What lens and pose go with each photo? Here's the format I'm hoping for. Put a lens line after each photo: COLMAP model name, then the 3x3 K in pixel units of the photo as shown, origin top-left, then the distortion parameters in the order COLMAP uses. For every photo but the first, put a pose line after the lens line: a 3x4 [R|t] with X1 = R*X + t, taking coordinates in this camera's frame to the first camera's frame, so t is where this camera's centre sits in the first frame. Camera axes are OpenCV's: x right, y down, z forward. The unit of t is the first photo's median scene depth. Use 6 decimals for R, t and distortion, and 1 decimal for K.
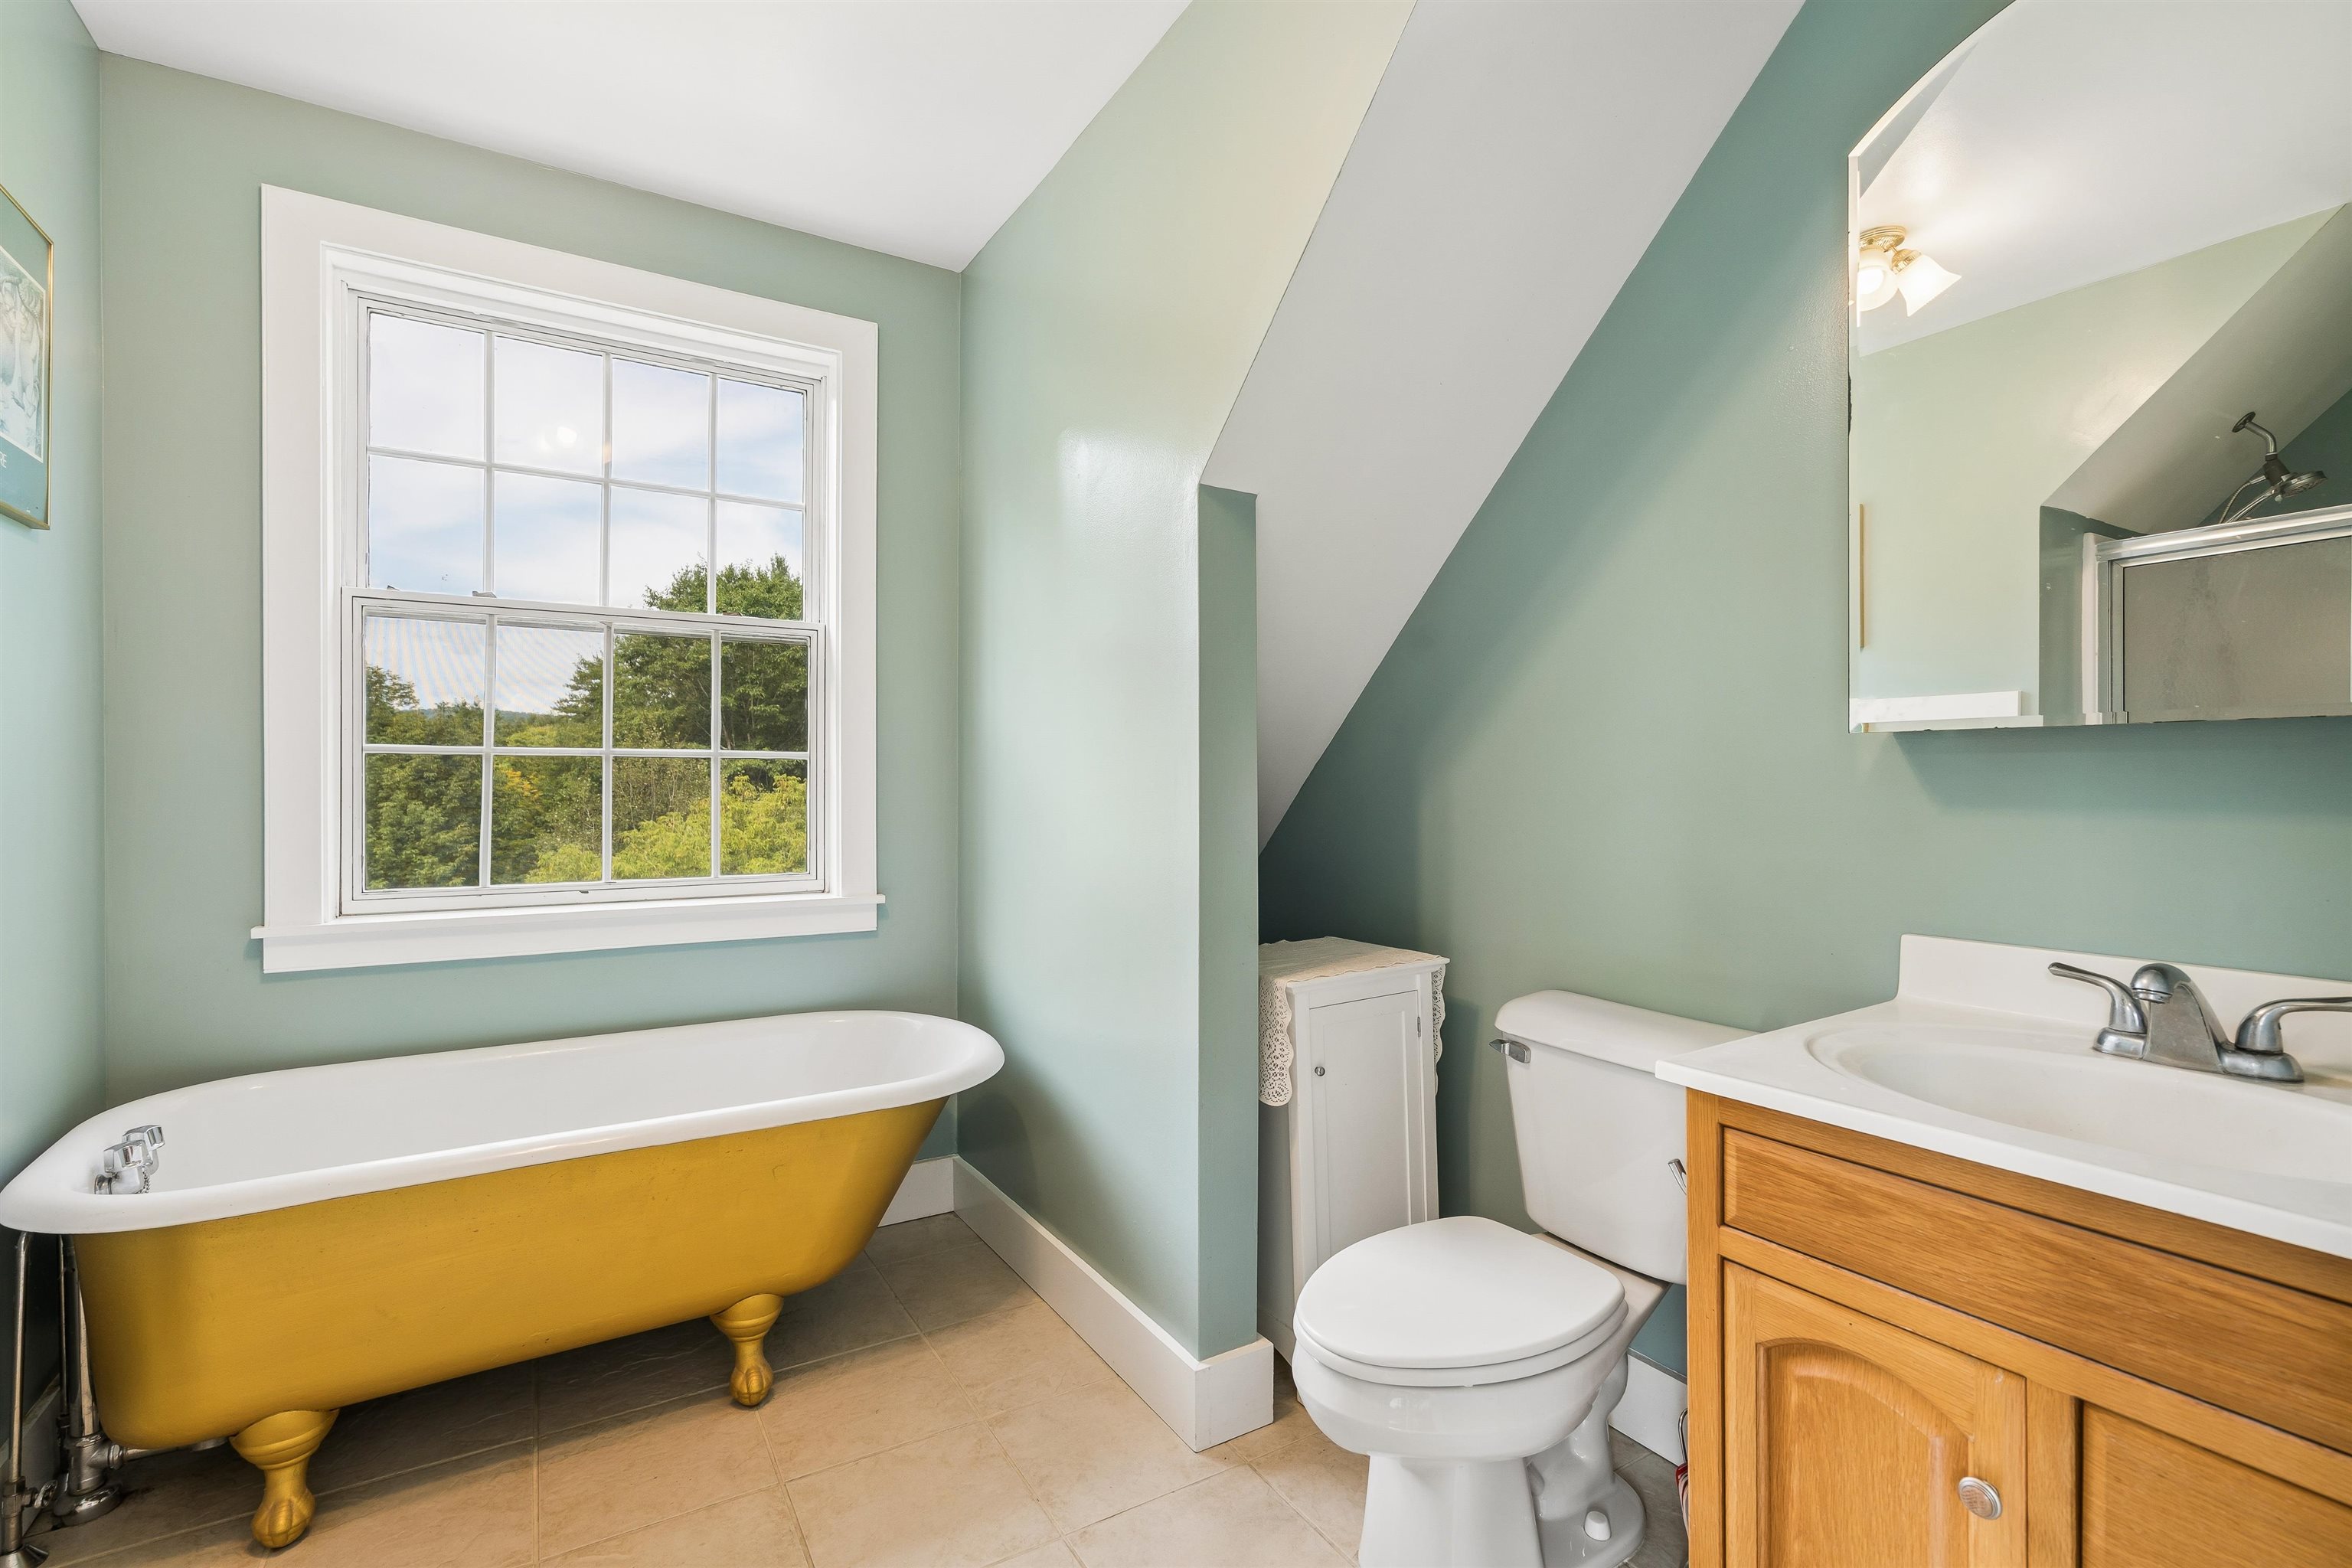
lens RADIAL K [[1070.2, 0, 1182.4], [0, 1070.2, 801.3], [0, 0, 1]] dist [0.000263, 0.001930]
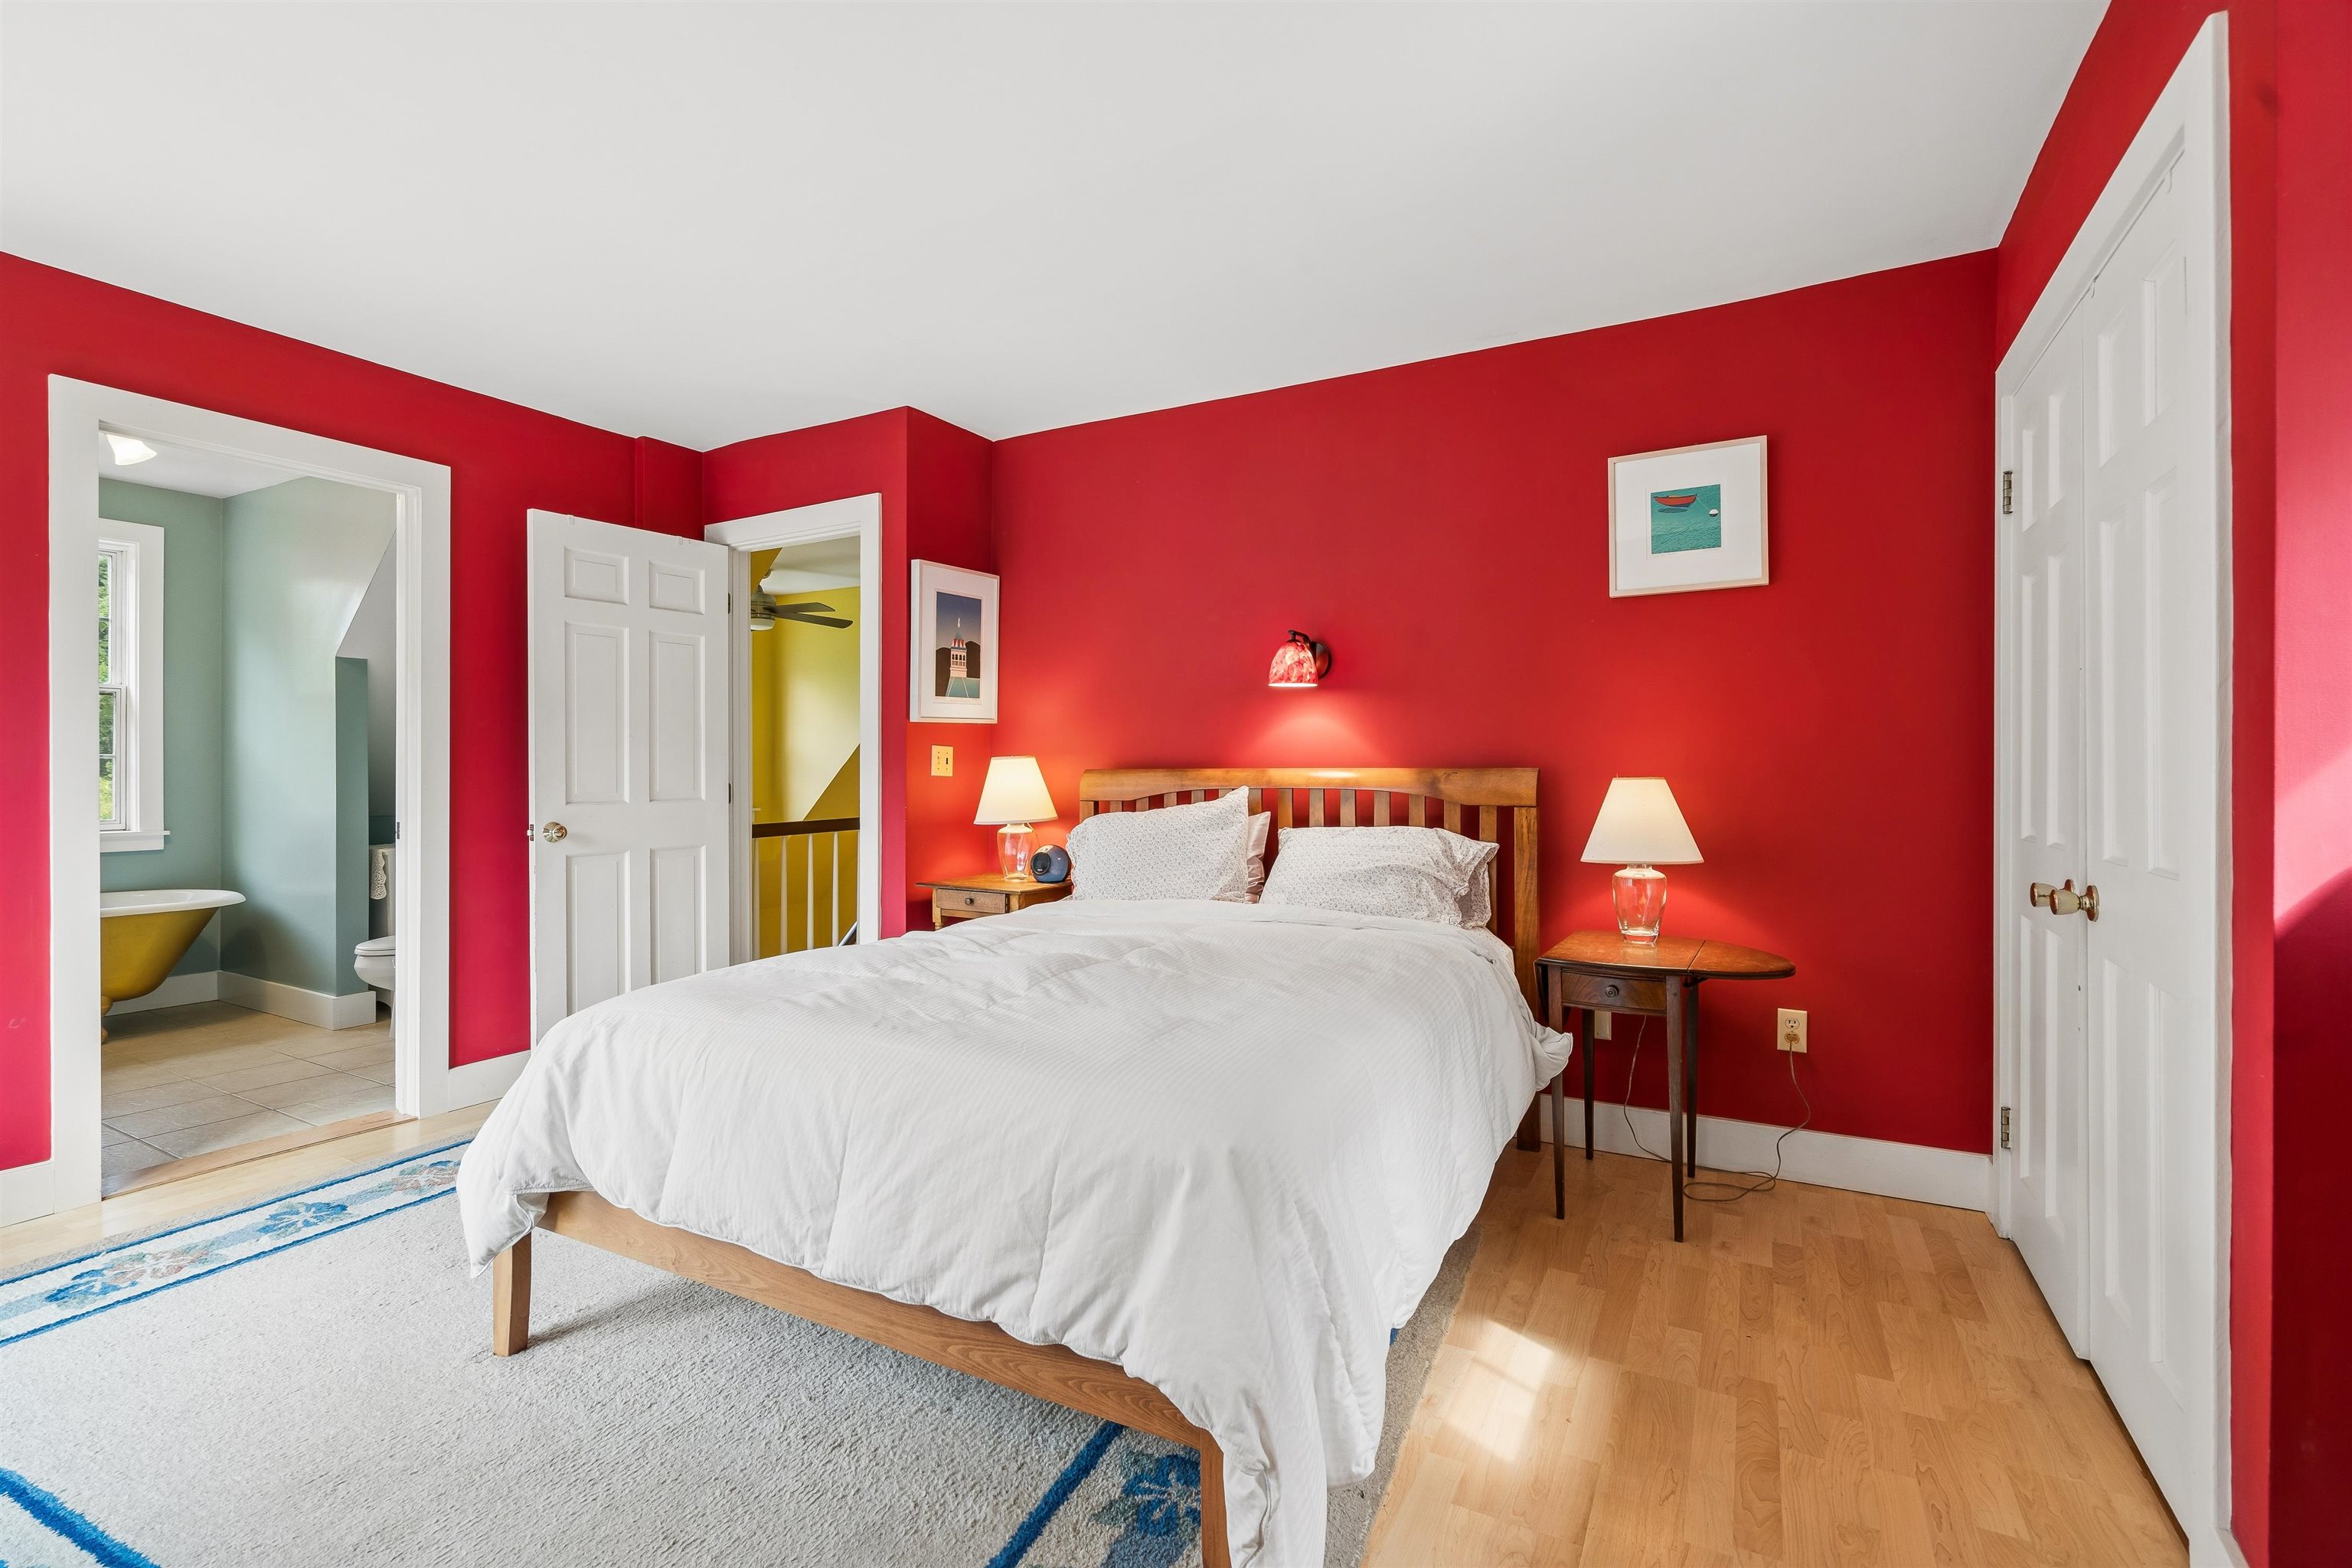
lens RADIAL K [[1070.2, 0, 1170.8], [0, 1070.2, 784.6], [0, 0, 1]] dist [0.000263, 0.001930]
pose [[0.881253, -0.001441, 0.472642, 0.396911], [0.002095, 0.999997, -0.000857, 0.013404], [-0.472640, 0.001746, 0.881254, -1.551056]]
